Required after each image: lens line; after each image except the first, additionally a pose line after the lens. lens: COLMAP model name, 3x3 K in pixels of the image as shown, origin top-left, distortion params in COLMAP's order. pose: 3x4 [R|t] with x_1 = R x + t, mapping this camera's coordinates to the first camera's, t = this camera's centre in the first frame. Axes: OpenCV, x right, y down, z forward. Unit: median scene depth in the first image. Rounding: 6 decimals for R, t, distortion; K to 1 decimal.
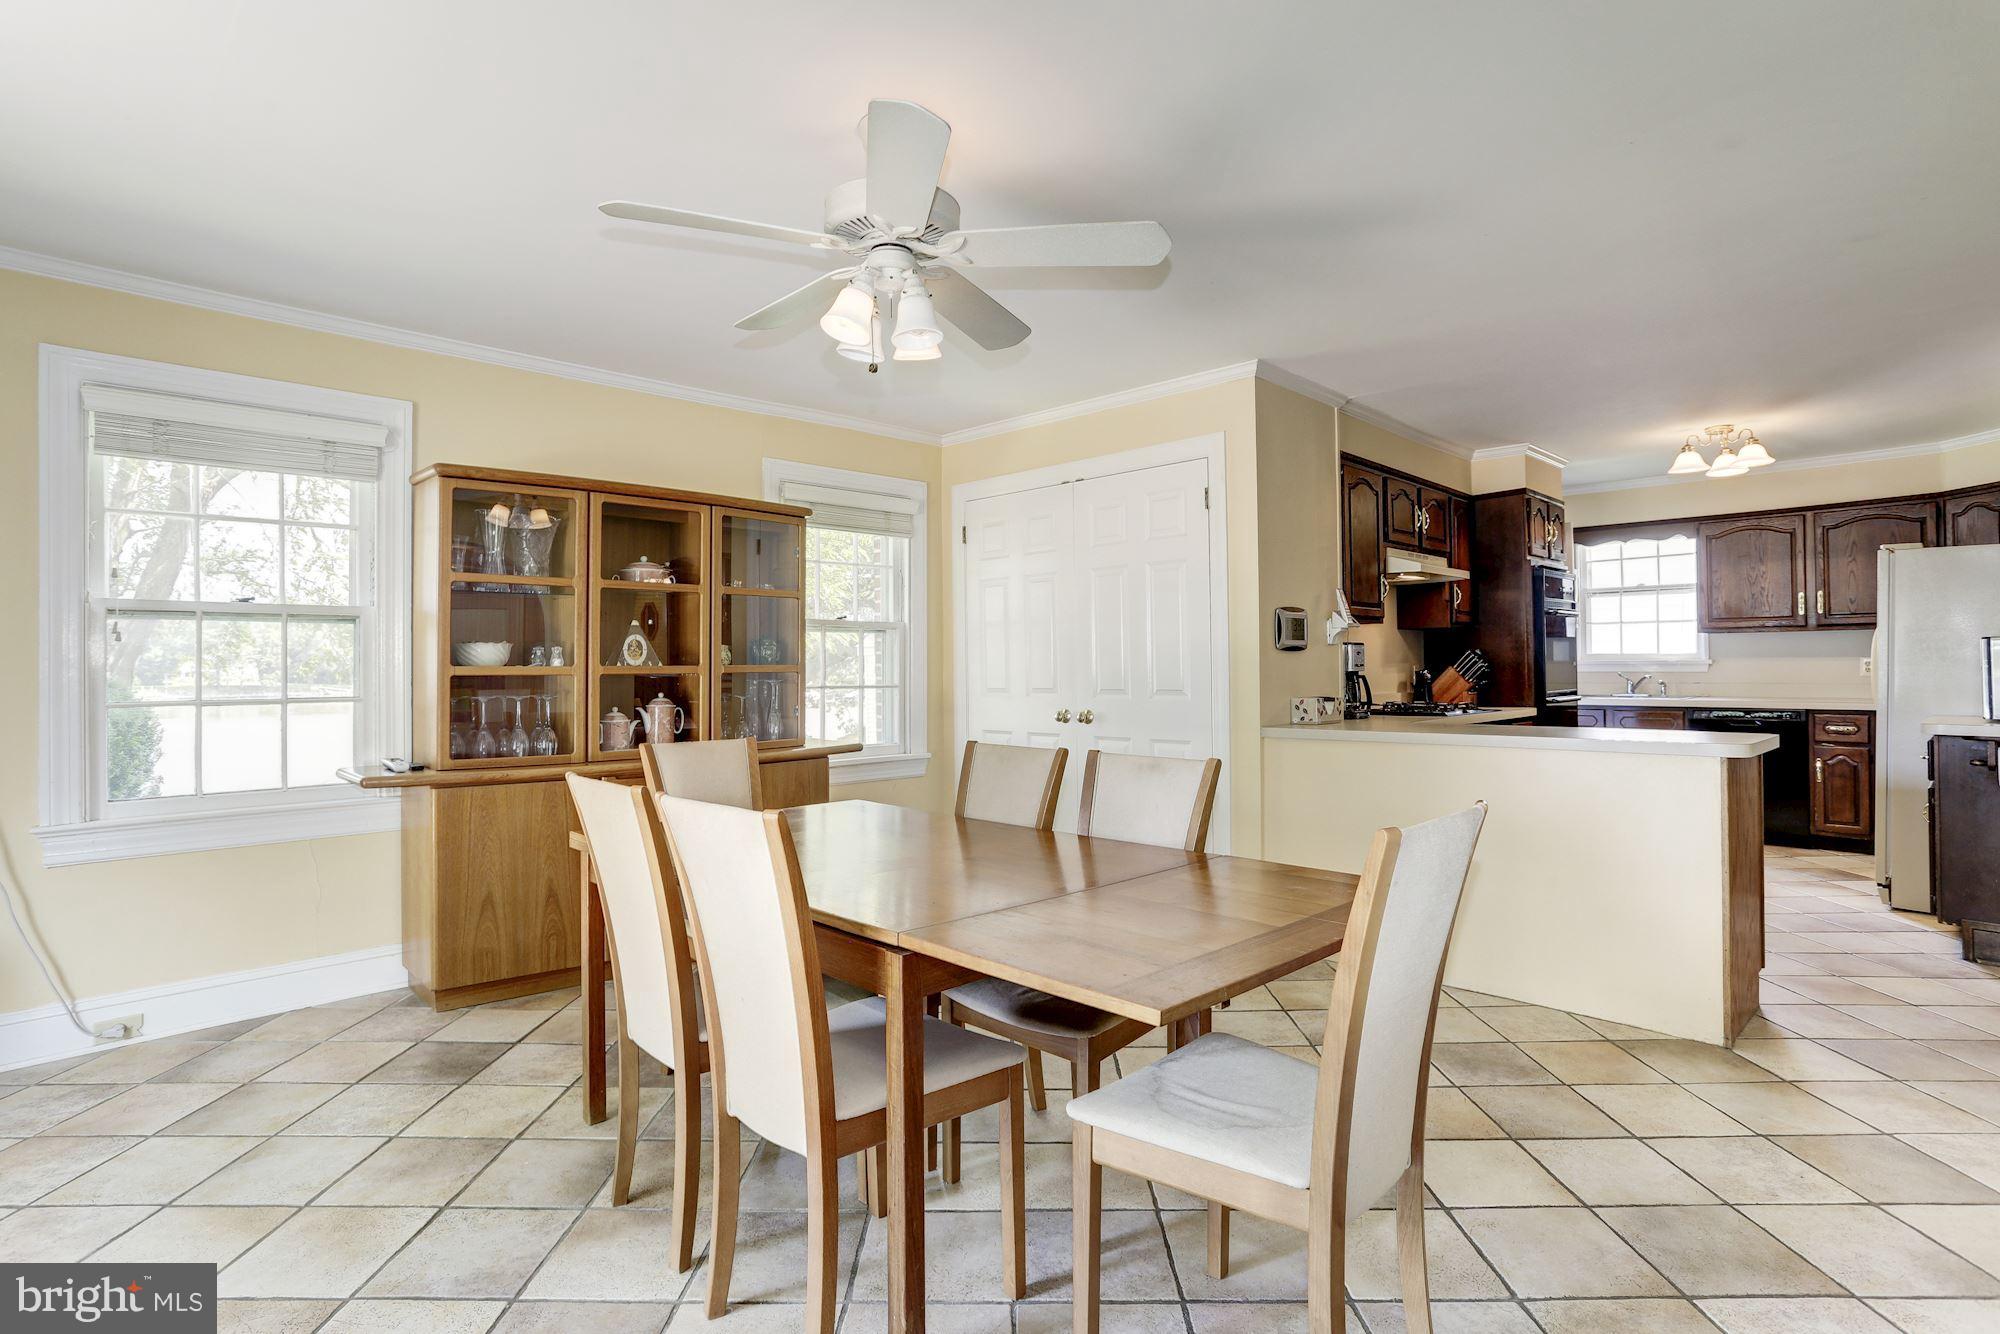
lens RADIAL K [[1043.9, 0, 1000.0], [0, 1043.9, 667.0], [0, 0, 1]] dist [-0.005038, -0.000073]
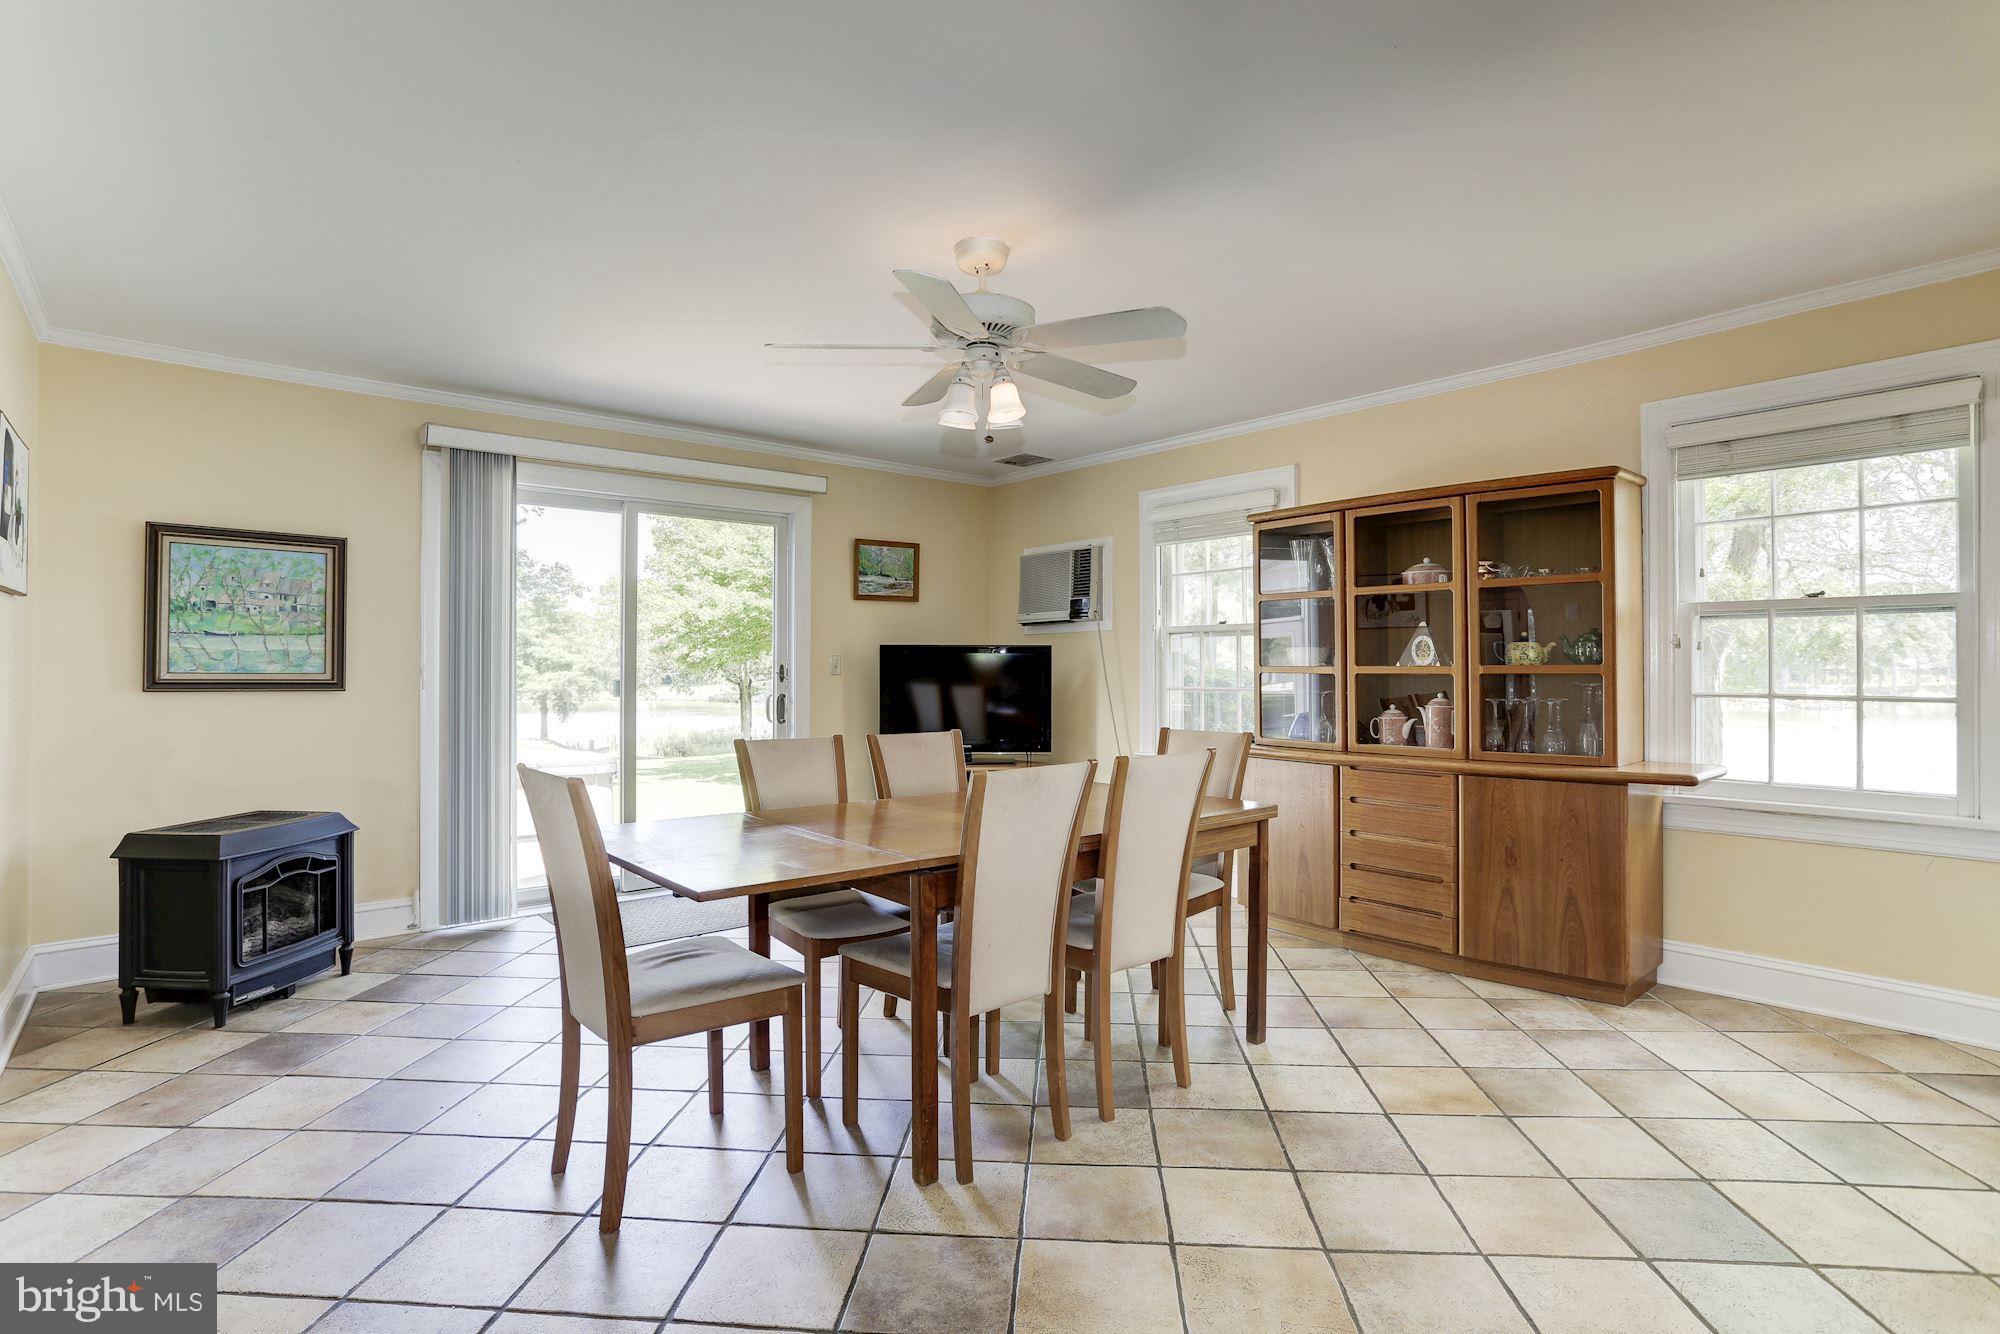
lens RADIAL K [[1005.3, 0, 1000.0], [0, 1005.3, 667.0], [0, 0, 1]] dist [0.001099, 0.000431]
pose [[-0.067857, 0.005737, -0.997679, 0.612315], [0.003019, 0.999980, 0.005545, -0.006279], [0.997690, -0.002636, -0.067873, 0.603814]]
